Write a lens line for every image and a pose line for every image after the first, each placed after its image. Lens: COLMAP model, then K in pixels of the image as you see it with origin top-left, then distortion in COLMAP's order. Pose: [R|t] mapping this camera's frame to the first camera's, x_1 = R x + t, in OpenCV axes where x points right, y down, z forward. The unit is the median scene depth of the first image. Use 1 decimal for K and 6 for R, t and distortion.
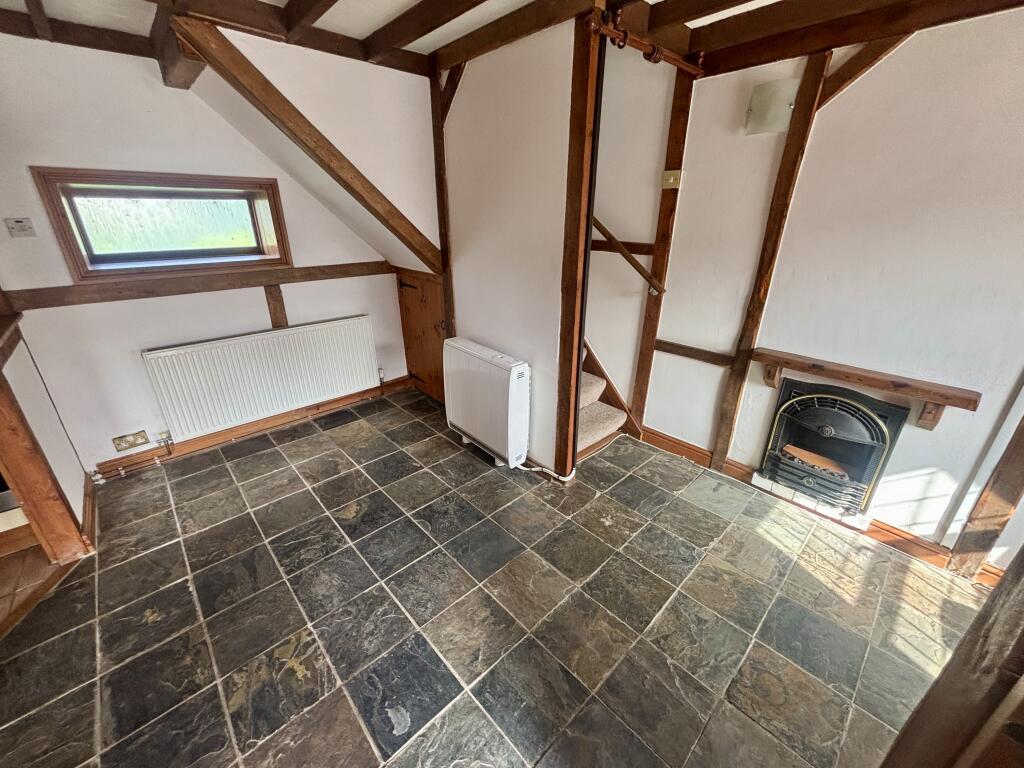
lens RADIAL K [[412.9, 0, 512.2], [0, 412.9, 381.4], [0, 0, 1]] dist [-0.000864, 0.001107]
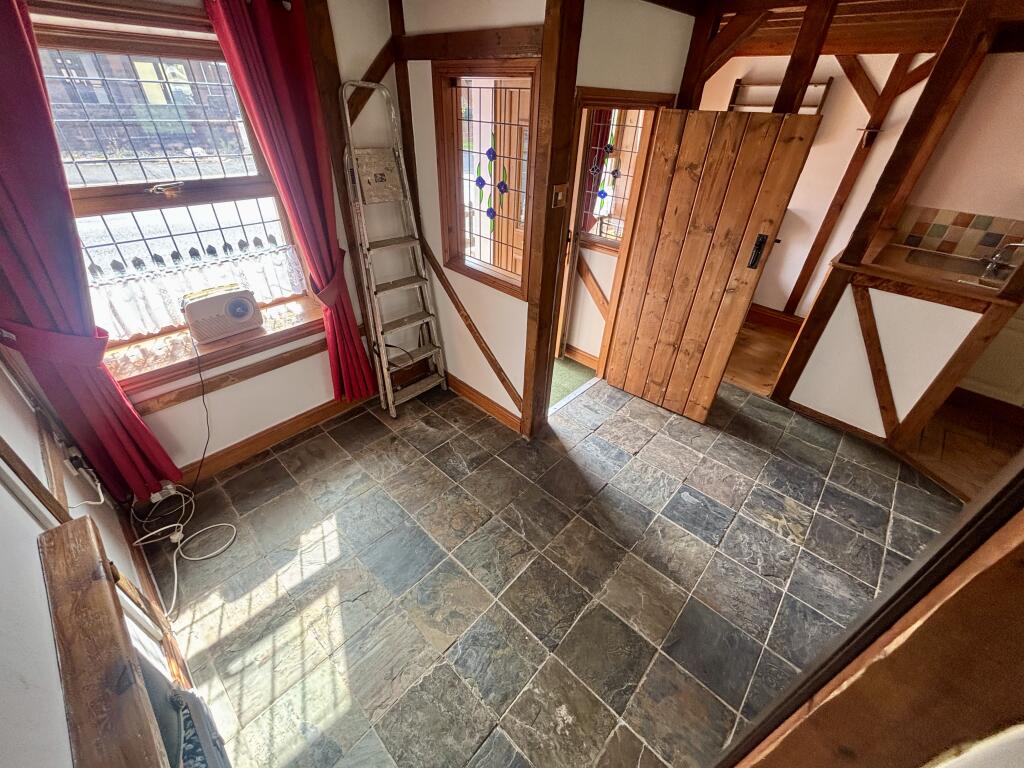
lens RADIAL K [[412.9, 0, 511.7], [0, 412.9, 384.2], [0, 0, 1]] dist [-0.000864, 0.001107]
pose [[-0.996475, 0.012038, -0.083023, 0.480035], [-0.063539, 0.537899, 0.840611, -0.665653], [0.054777, 0.842923, -0.535238, 1.192021]]
